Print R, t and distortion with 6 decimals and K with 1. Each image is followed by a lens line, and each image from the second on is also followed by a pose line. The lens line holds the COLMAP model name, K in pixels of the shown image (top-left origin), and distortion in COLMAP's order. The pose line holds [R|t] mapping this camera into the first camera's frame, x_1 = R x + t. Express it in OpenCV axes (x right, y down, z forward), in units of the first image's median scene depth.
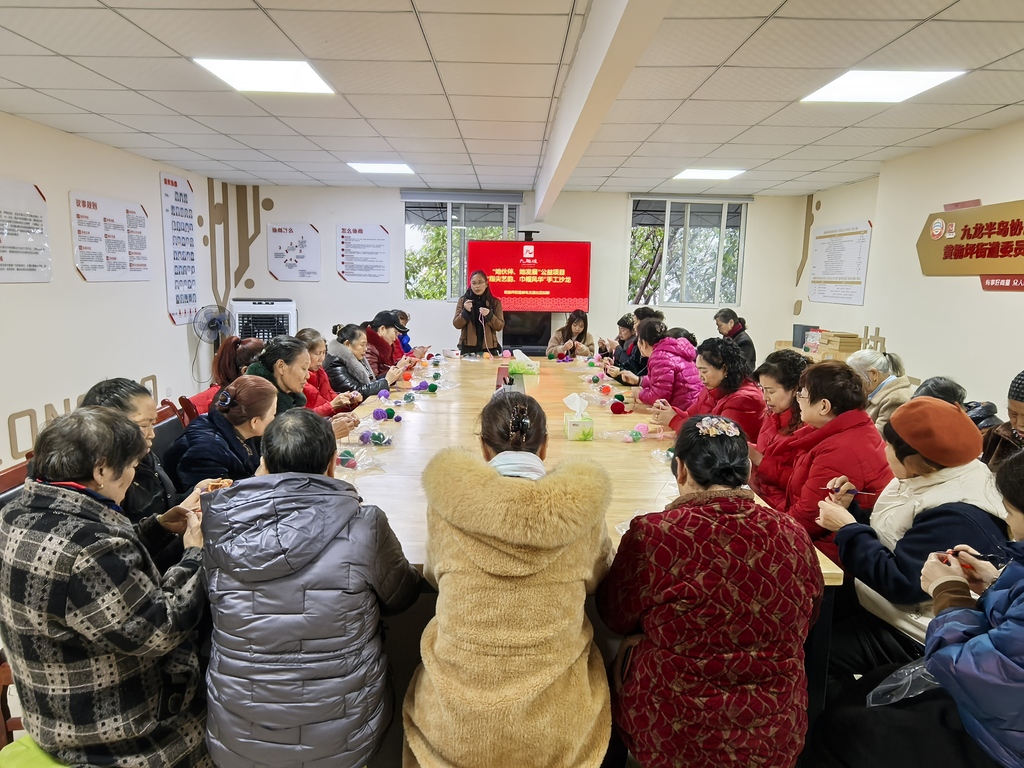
lens RADIAL K [[652.0, 0, 499.9], [0, 652.0, 360.1], [0, 0, 1]] dist [0.000382, -0.000110]
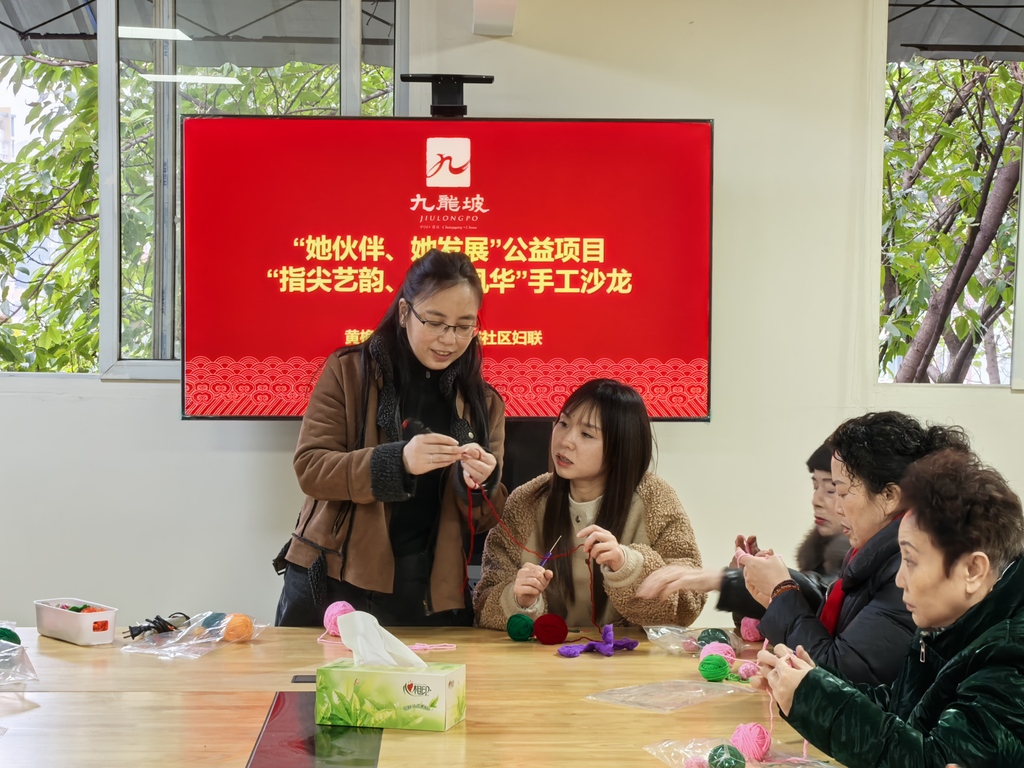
lens RADIAL K [[2423.7, 0, 512.7], [0, 2423.7, 384.4], [0, 0, 1]] dist [0.119810, 0.000000]
pose [[0.999208, -0.010018, 0.038499, 0.032419], [0.013042, 0.996780, -0.079117, -0.018232], [-0.037582, 0.079556, 0.996122, 0.139316]]
